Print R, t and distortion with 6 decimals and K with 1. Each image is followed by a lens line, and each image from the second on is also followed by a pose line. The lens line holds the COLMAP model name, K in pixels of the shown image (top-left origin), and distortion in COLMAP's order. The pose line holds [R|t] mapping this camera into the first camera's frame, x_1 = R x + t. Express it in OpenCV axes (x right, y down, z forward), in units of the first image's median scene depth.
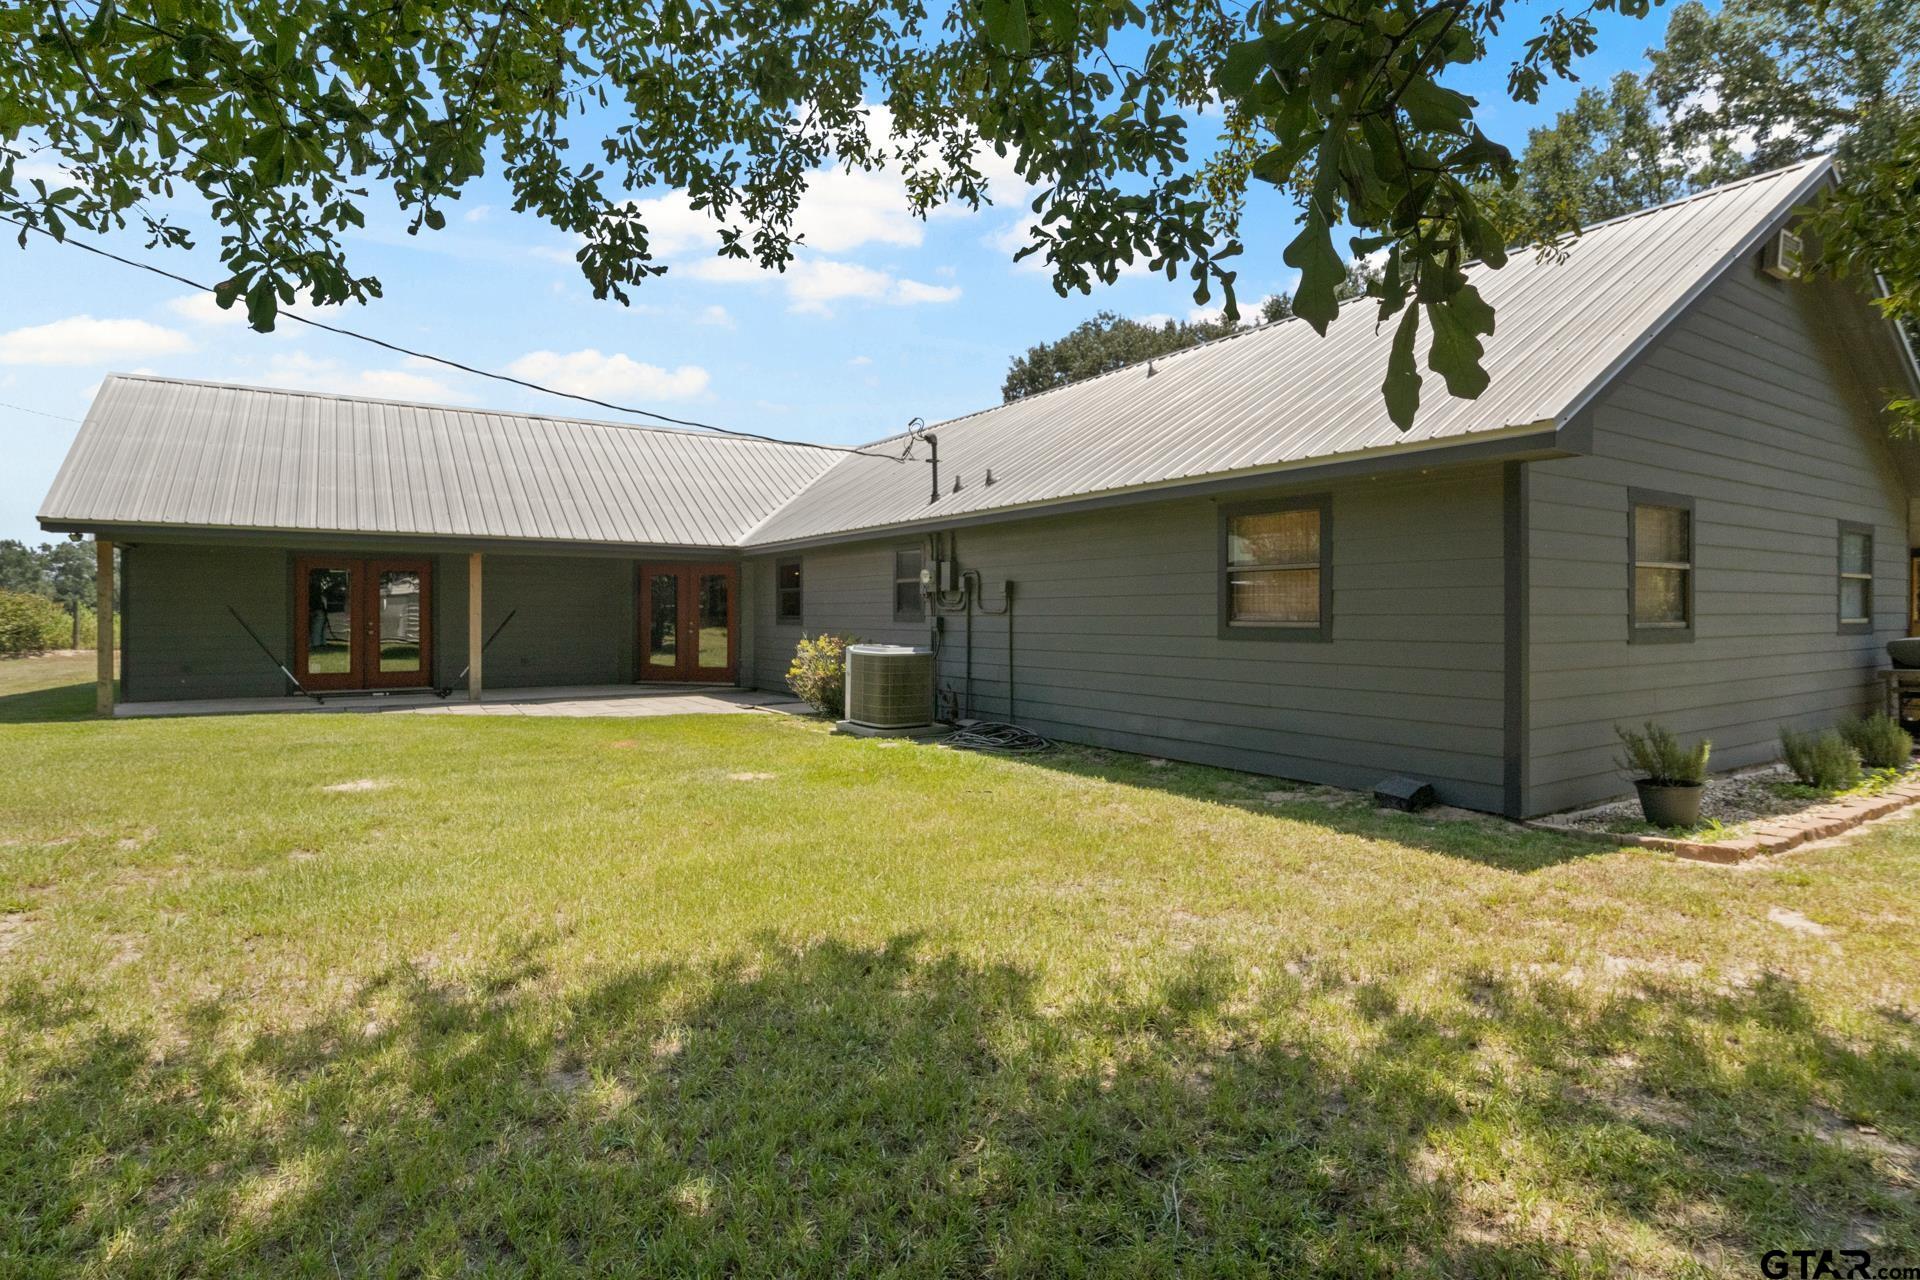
lens RADIAL K [[1013.6, 0, 961.5], [0, 1013.6, 628.0], [0, 0, 1]] dist [0.005333, 0.000034]
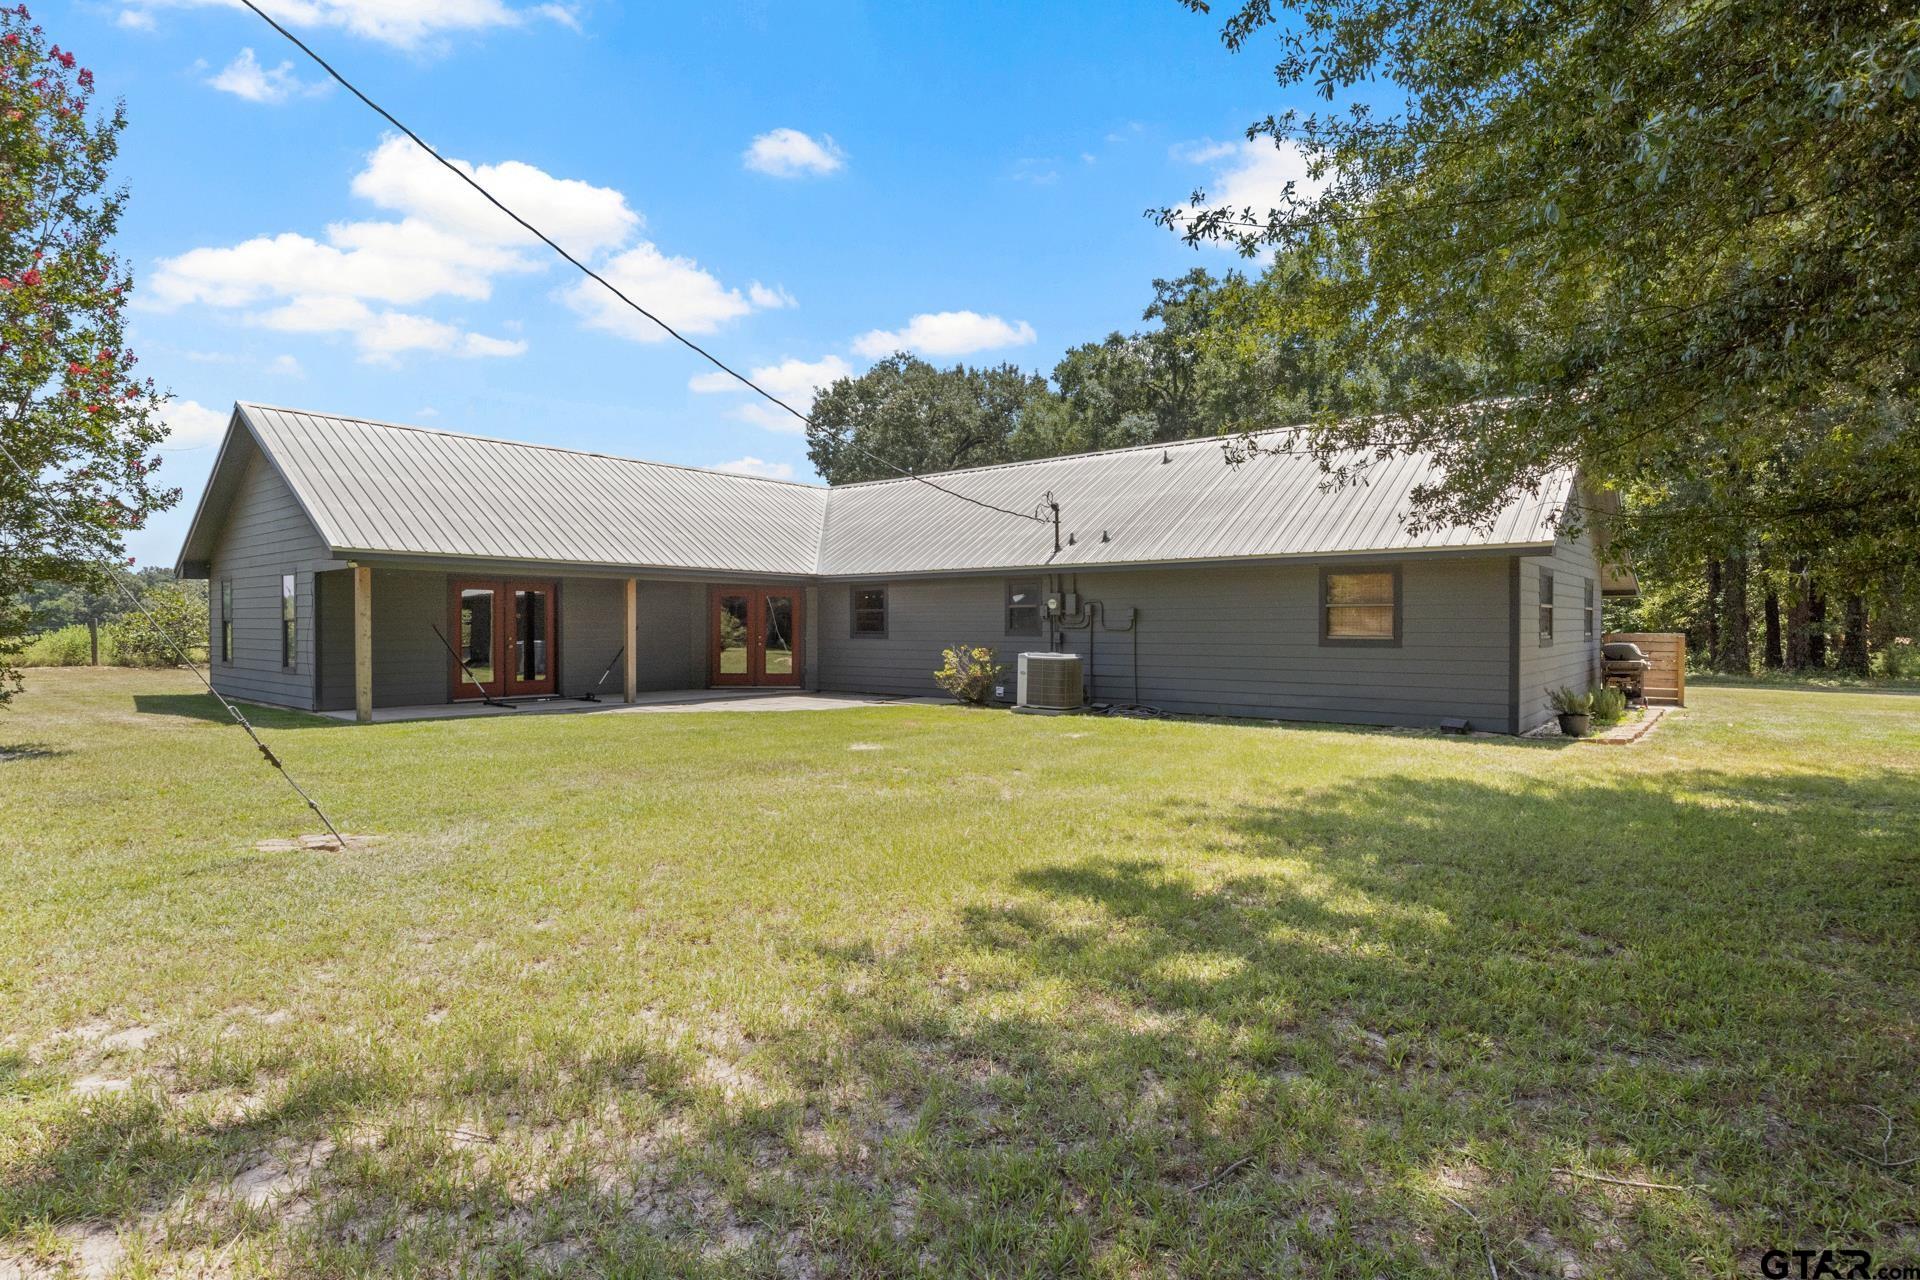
lens RADIAL K [[1013.6, 0, 957.8], [0, 1013.6, 643.1], [0, 0, 1]] dist [0.005333, 0.000034]
pose [[0.951350, -0.006509, 0.308043, -0.618656], [0.004858, 0.999969, 0.006124, -0.005843], [-0.308074, -0.004330, 0.951353, -0.314577]]
